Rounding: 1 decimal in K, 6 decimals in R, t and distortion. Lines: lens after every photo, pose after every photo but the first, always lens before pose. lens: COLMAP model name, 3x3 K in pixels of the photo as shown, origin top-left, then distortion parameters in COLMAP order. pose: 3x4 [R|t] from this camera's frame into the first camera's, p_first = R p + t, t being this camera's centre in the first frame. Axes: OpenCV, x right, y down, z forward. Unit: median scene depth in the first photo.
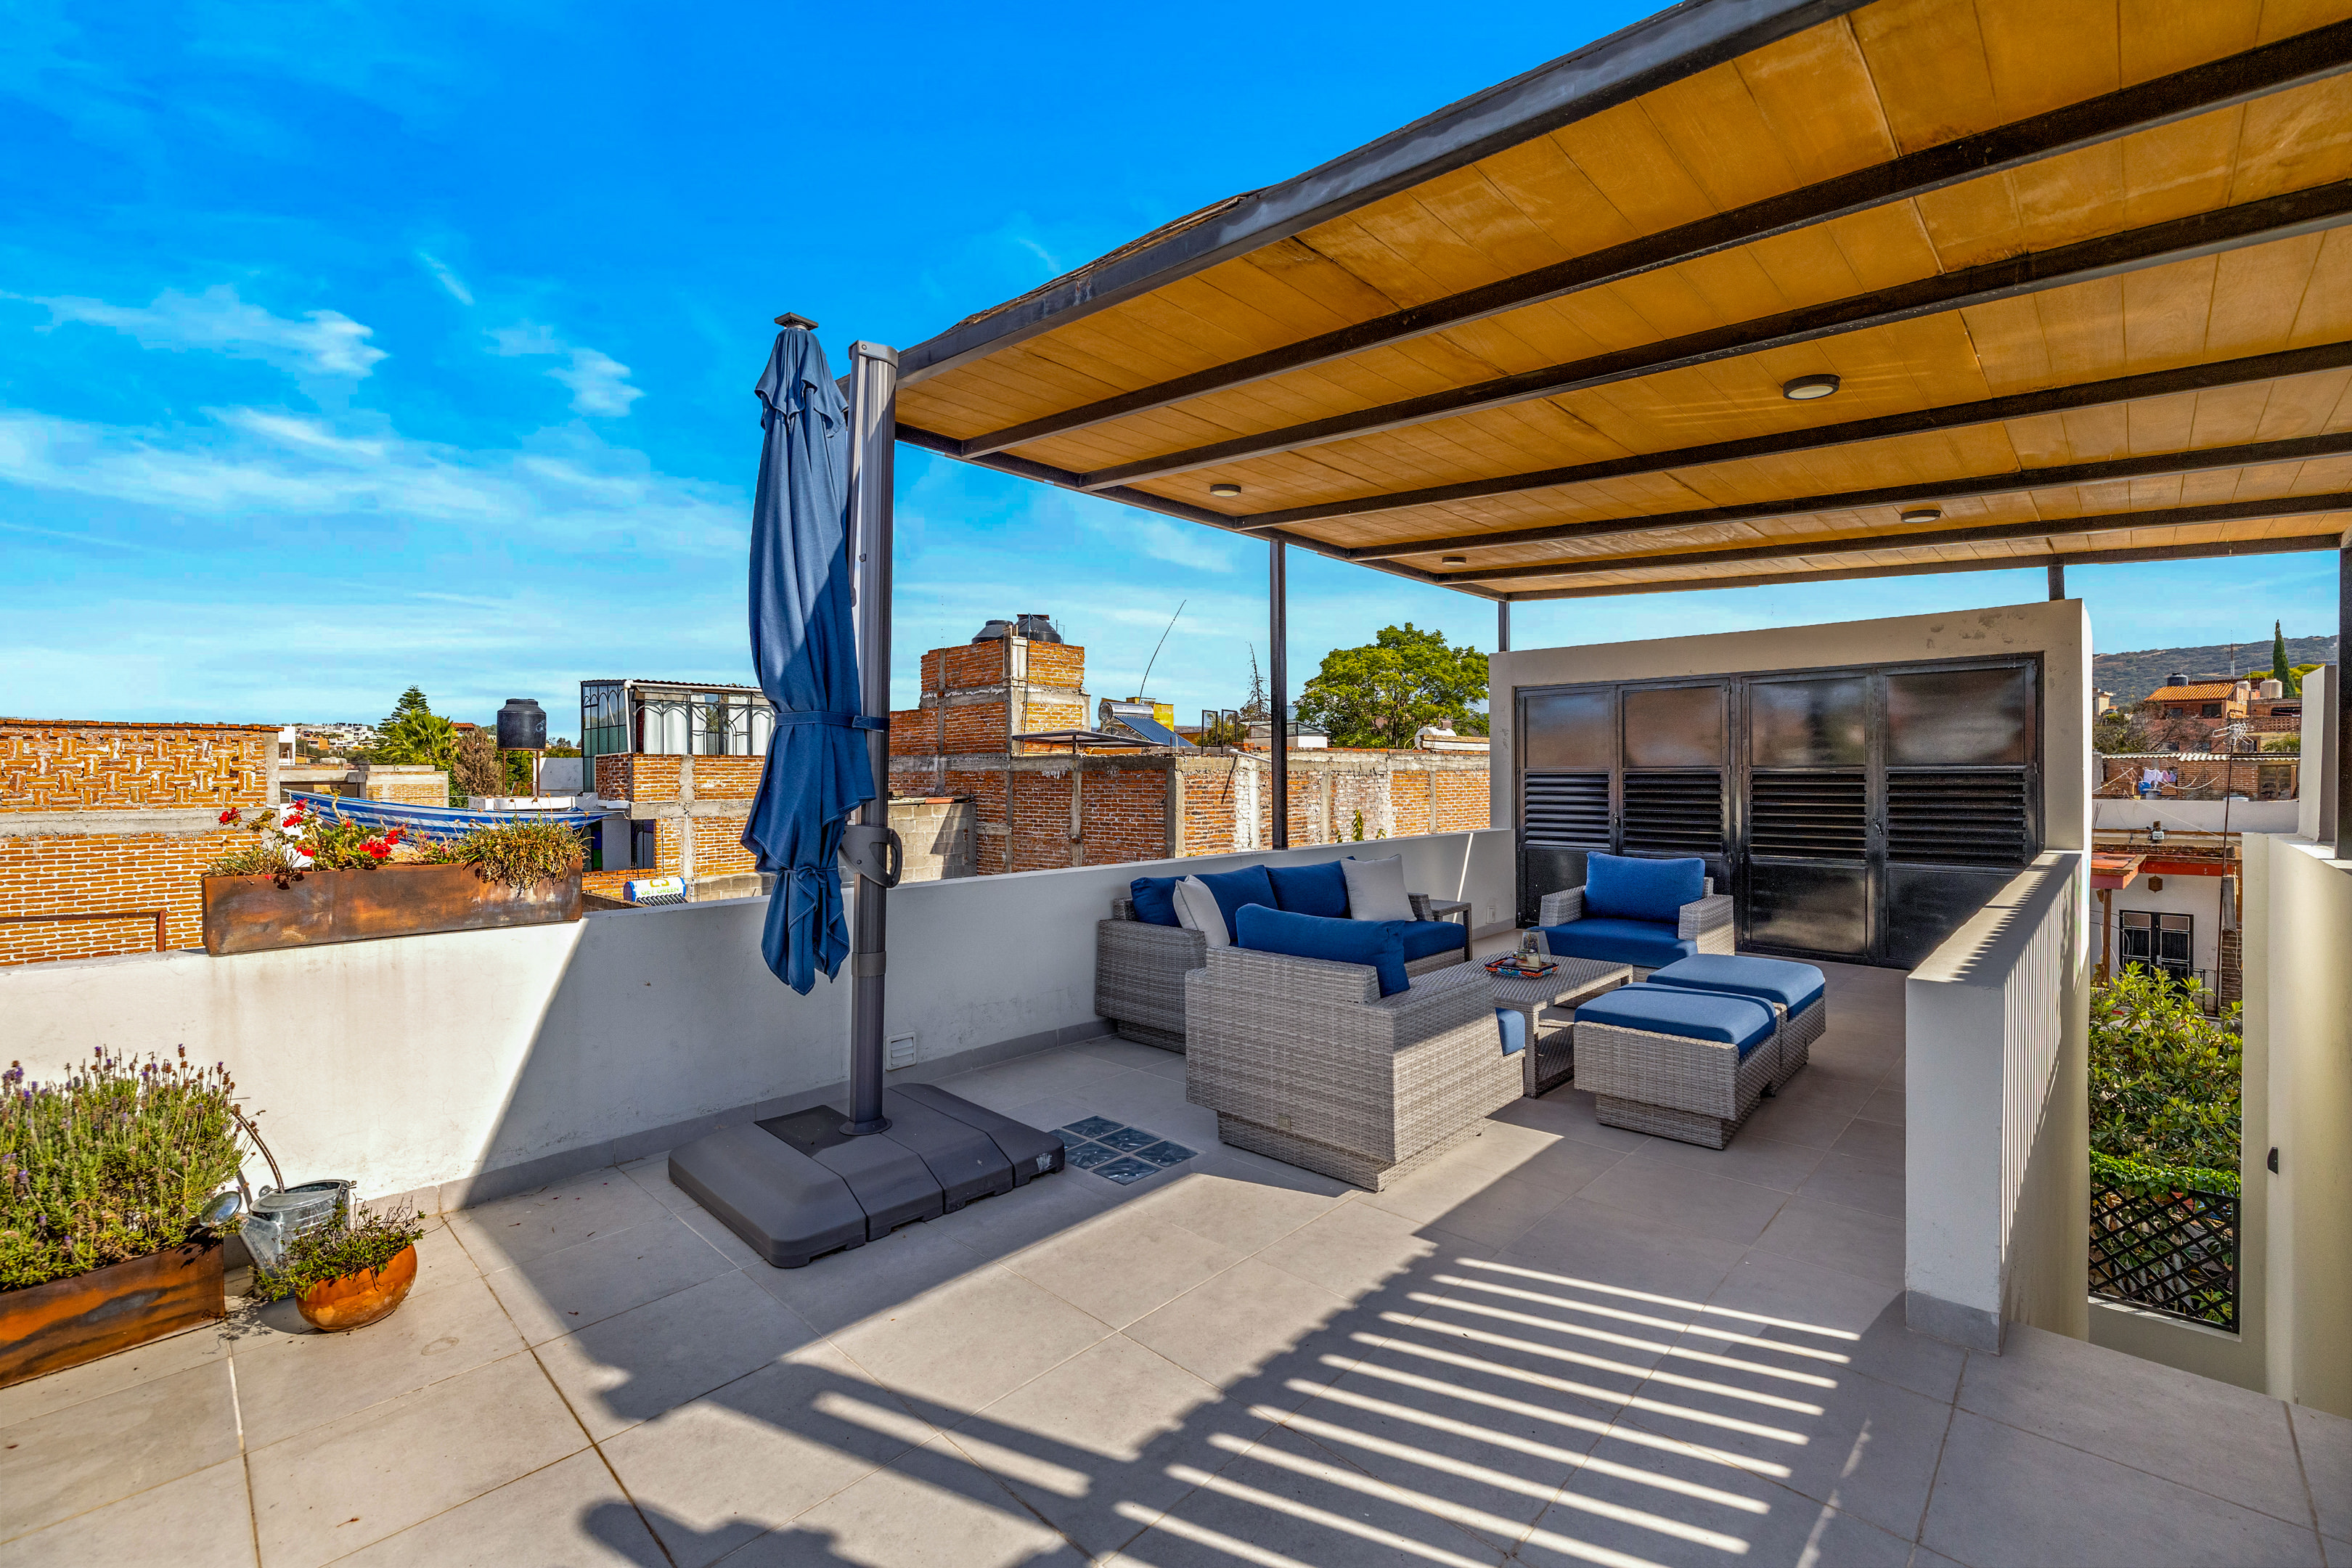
lens RADIAL K [[962.8, 0, 1175.2], [0, 962.8, 773.3], [0, 0, 1]] dist [0.001246, 0.000052]
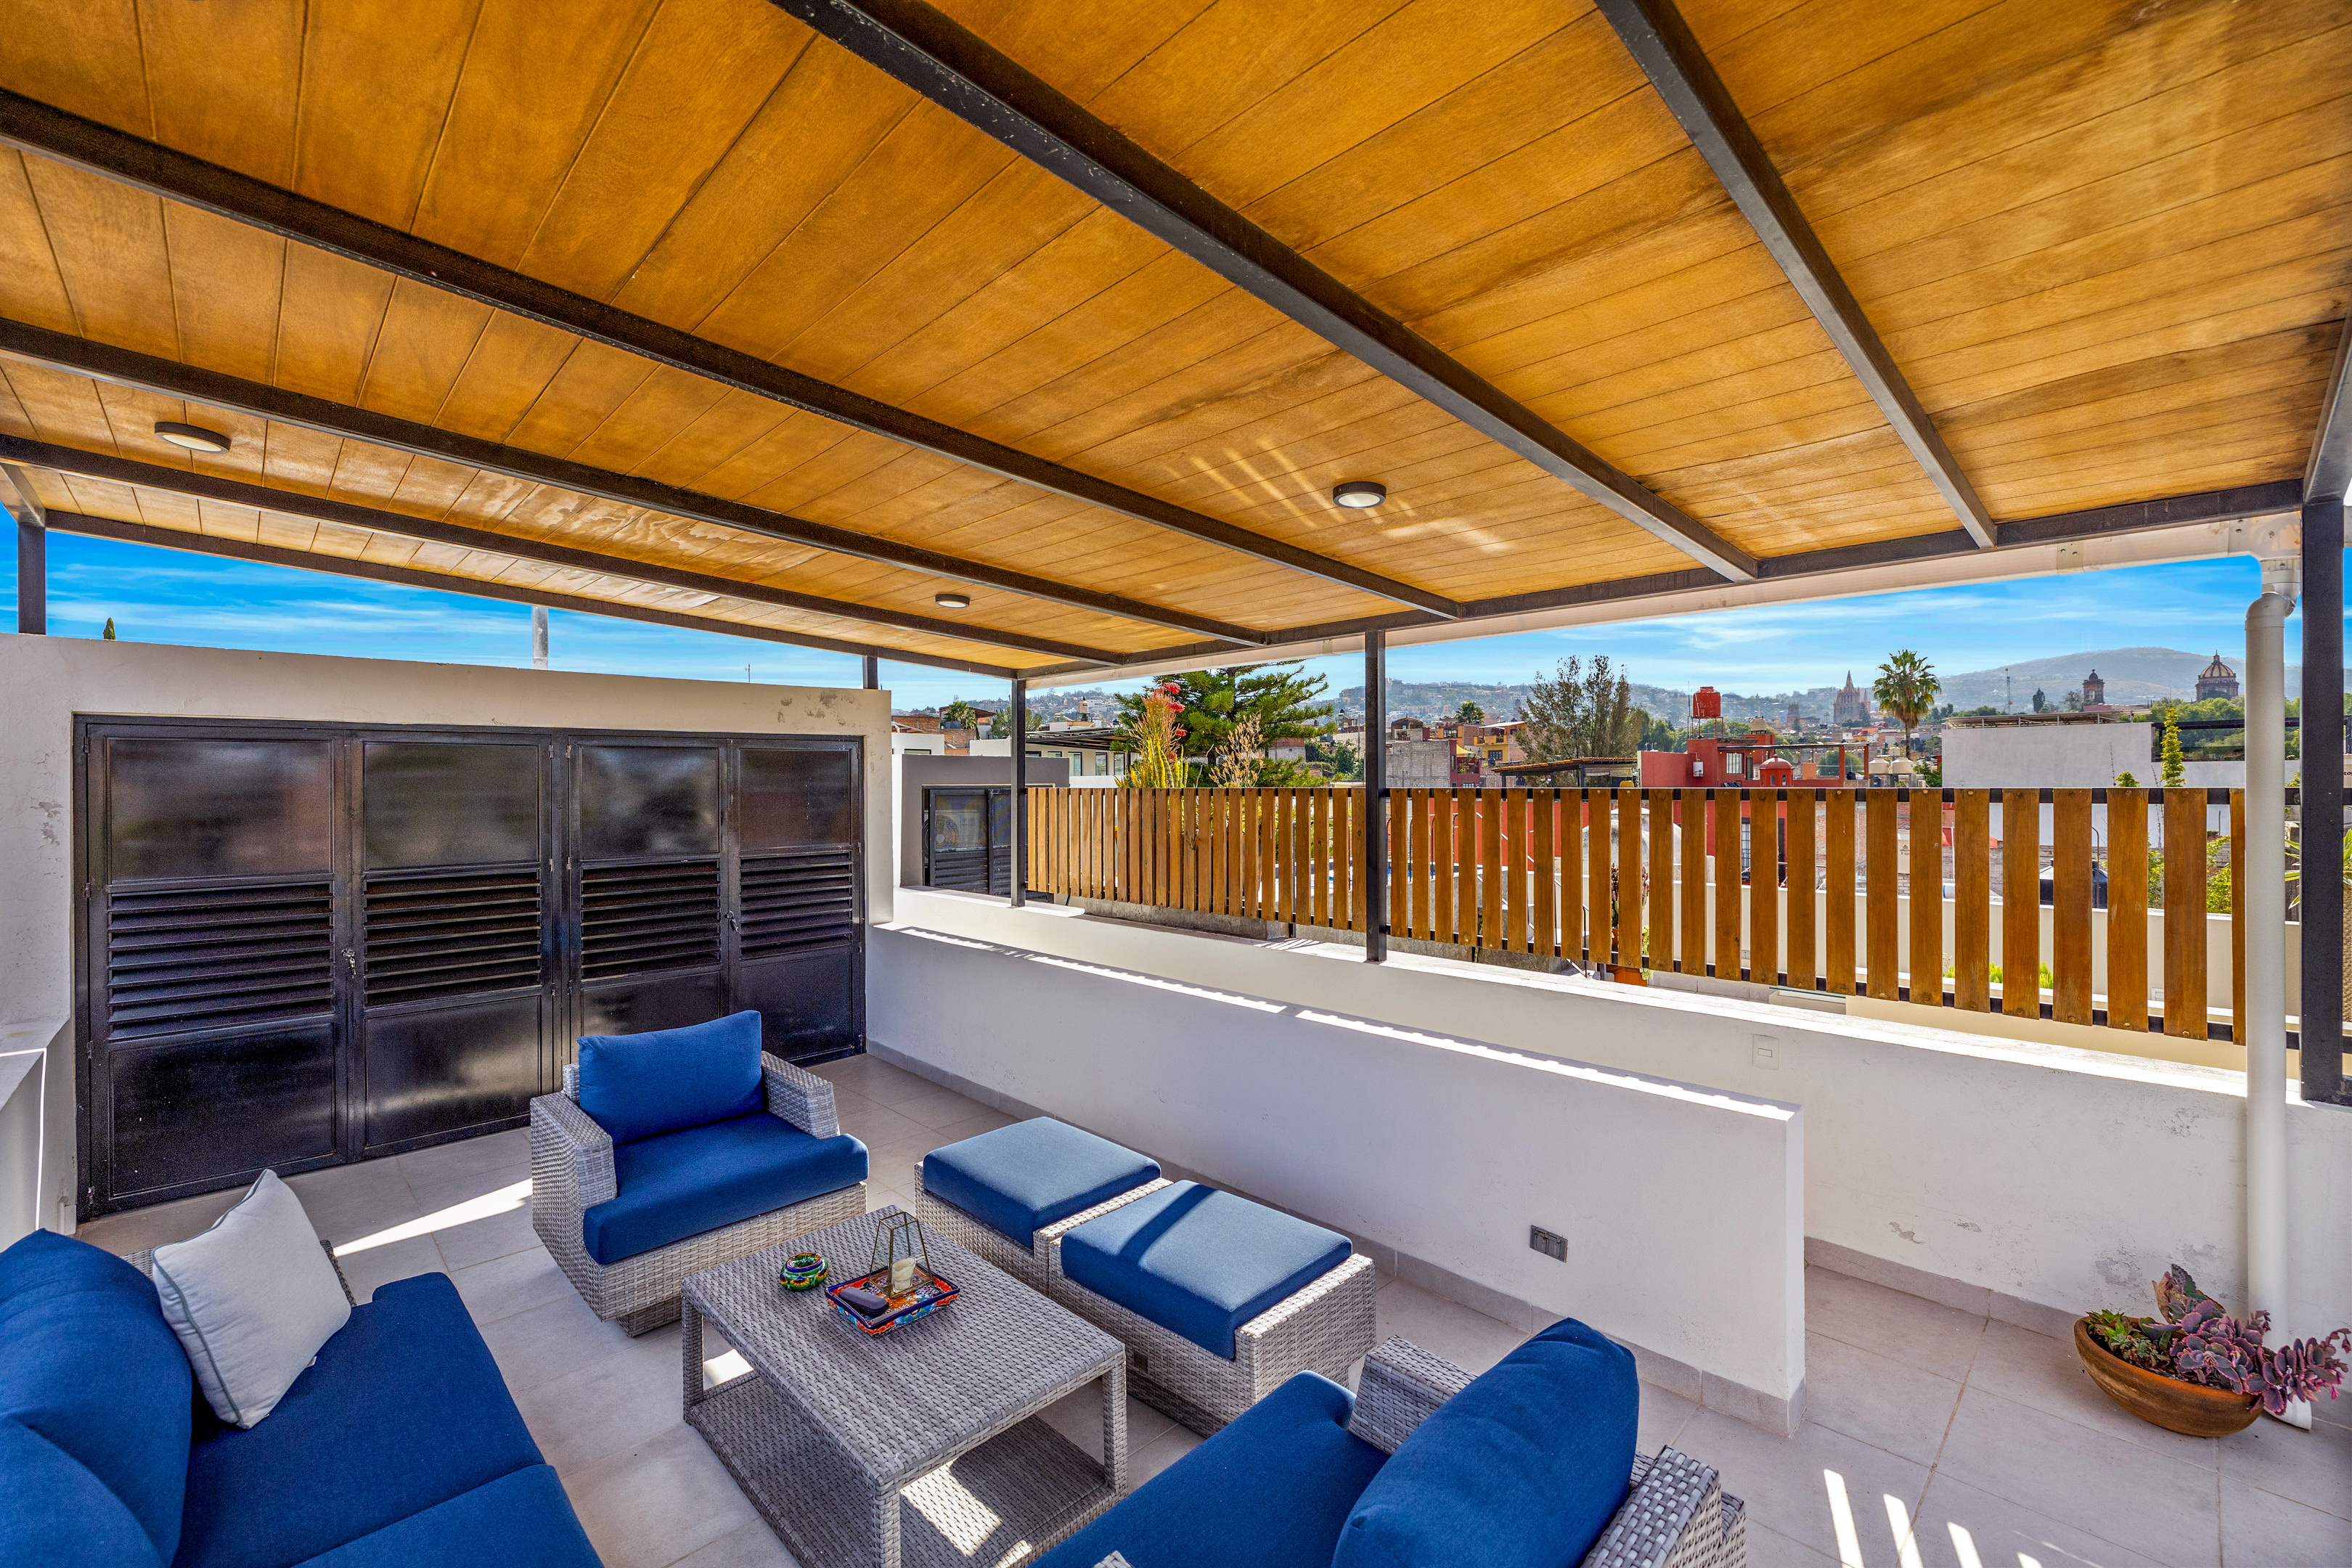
lens RADIAL K [[962.8, 0, 1174.1], [0, 962.8, 782.5], [0, 0, 1]] dist [0.001246, 0.000052]
pose [[0.025169, 0.001563, 0.999682, -0.145364], [0.014280, 0.999896, -0.001922, -0.066838], [-0.999581, 0.014324, 0.025144, 0.618817]]
